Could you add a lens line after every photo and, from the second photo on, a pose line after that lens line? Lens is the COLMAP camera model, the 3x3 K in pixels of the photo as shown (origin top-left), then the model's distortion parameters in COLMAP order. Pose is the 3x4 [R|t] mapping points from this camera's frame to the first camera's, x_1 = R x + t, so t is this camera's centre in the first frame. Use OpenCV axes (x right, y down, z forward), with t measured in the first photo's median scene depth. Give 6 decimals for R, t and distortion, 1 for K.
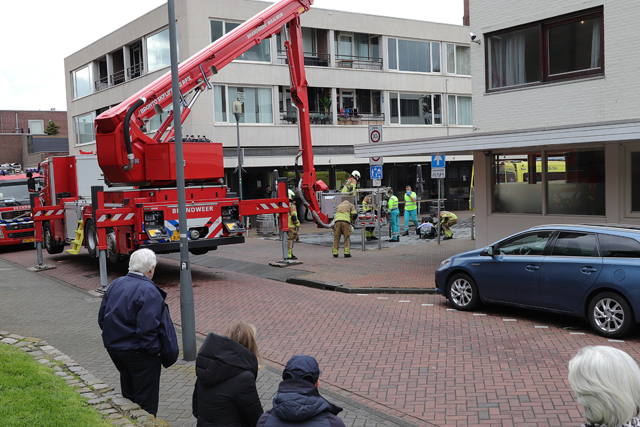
lens RADIAL K [[716.6, 0, 320.0], [0, 716.6, 213.5], [0, 0, 1]] dist [-0.016808, 0.034425]
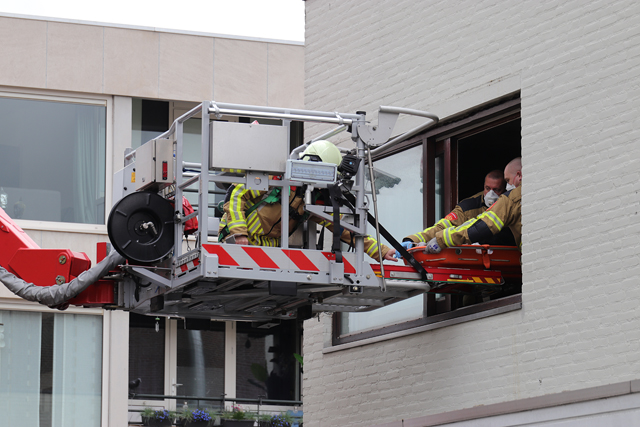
lens RADIAL K [[2997.8, 0, 320.0], [0, 2997.8, 213.5], [0, 0, 1]] dist [0.060532, 2.032926]
pose [[0.980655, 0.013232, -0.195295, 0.377023], [-0.052516, 0.978919, -0.197380, 0.027322], [0.188566, 0.203818, 0.960678, -0.218733]]
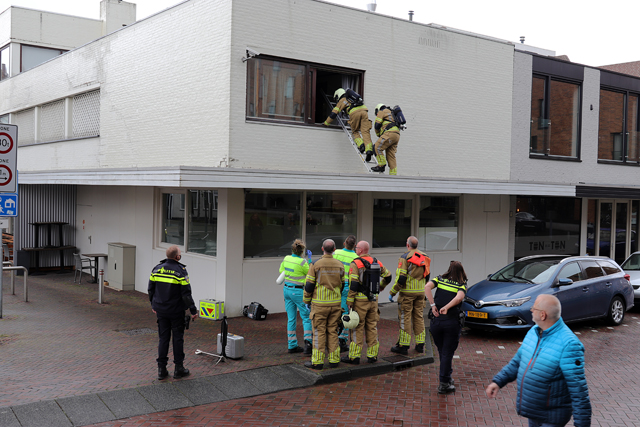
lens RADIAL K [[716.6, 0, 320.0], [0, 716.6, 213.5], [0, 0, 1]] dist [-0.016808, 0.034425]
pose [[-0.045676, 0.010792, 0.998898, -0.490827], [0.034976, 0.999346, -0.009197, -0.034615], [-0.998344, 0.034518, -0.046024, 0.740454]]
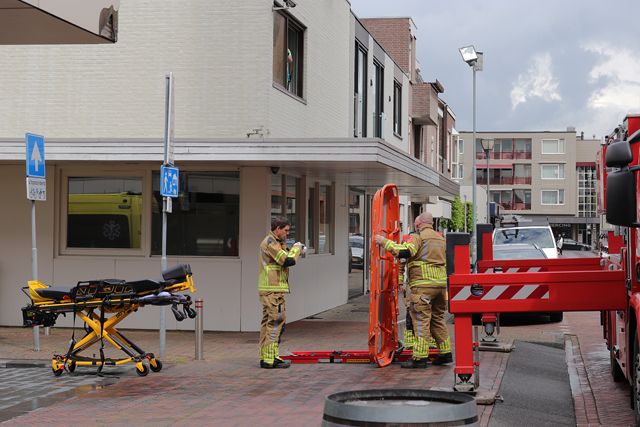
lens RADIAL K [[1340.2, 0, 320.0], [0, 1340.2, 213.5], [0, 0, 1]] dist [0.020568, 0.089417]
pose [[-0.716241, 0.041751, 0.696603, -0.540949], [0.057606, 0.998339, -0.000606, -0.030347], [-0.695472, 0.039694, -0.717456, 1.475799]]
